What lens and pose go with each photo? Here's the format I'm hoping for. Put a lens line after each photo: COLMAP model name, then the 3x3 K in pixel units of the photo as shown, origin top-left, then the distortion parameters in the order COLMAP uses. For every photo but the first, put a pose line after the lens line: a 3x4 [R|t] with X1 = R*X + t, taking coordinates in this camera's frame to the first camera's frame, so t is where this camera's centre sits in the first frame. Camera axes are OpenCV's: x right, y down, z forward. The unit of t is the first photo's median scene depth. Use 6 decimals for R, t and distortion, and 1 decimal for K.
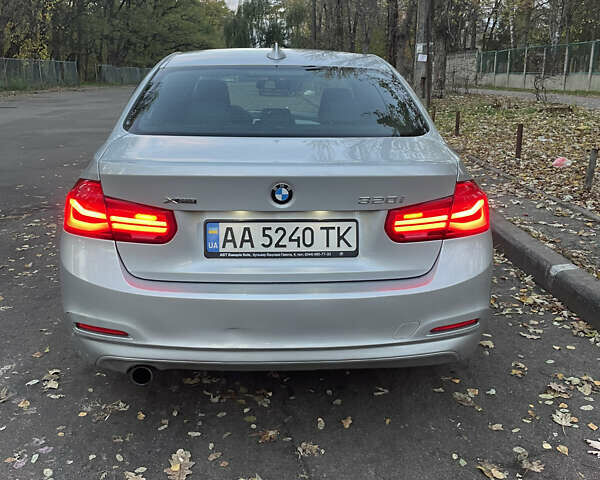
lens RADIAL K [[607.0, 0, 297.3], [0, 607.0, 235.7], [0, 0, 1]] dist [0.117282, -0.164747]
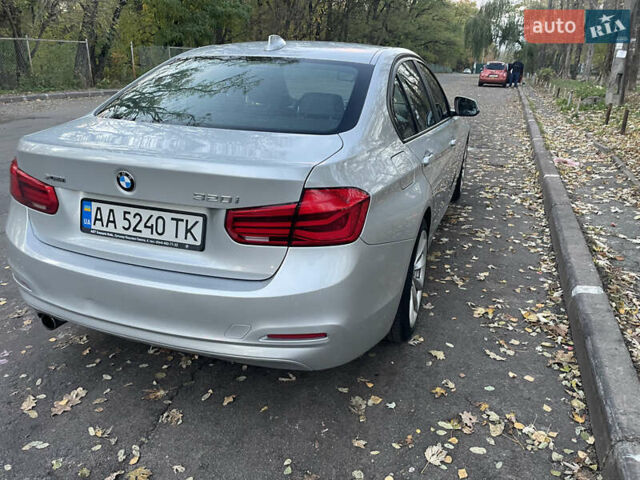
lens RADIAL K [[485.0, 0, 322.8], [0, 485.0, 247.2], [0, 0, 1]] dist [0.103842, -0.131137]
pose [[0.923142, 0.147774, -0.354924, 0.469553], [-0.114177, 0.986906, 0.113933, -0.072079], [0.367113, -0.064652, 0.927927, 0.263891]]
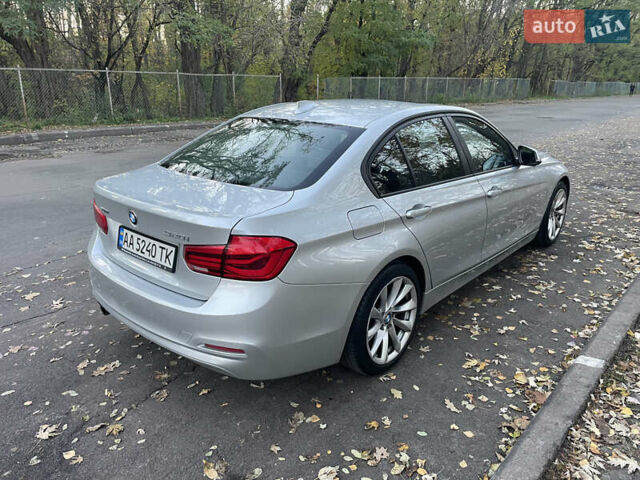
lens RADIAL K [[485.3, 0, 320.0], [0, 485.3, 240.0], [0, 0, 1]] dist [0.099840, -0.124780]
pose [[0.713541, 0.212703, -0.667546, 0.864096], [-0.181197, 0.976410, 0.117436, -0.186242], [0.676777, 0.037162, 0.735249, 0.339686]]
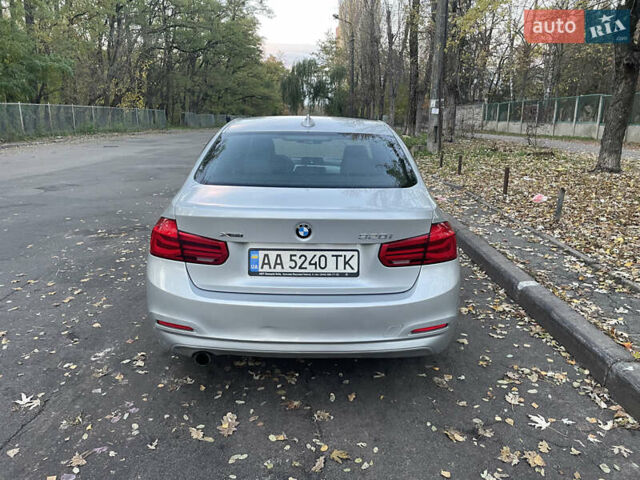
lens RADIAL K [[486.8, 0, 317.9], [0, 486.8, 244.6], [0, 0, 1]] dist [0.102767, -0.128150]
pose [[0.999089, 0.016663, -0.039289, 0.040521], [-0.016947, 0.999833, -0.006911, -0.024056], [0.039167, 0.007570, 0.999204, -0.091507]]
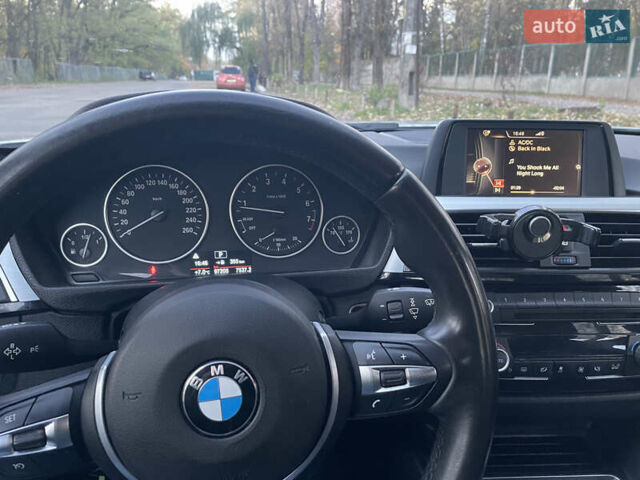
lens RADIAL K [[487.4, 0, 315.2], [0, 487.4, 234.5], [0, 0, 1]] dist [0.097687, -0.119531]
pose [[0.990478, -0.031834, 0.133940, -0.196786], [0.025018, 0.998320, 0.052266, -0.353314], [-0.135379, -0.048417, 0.989610, 1.659508]]
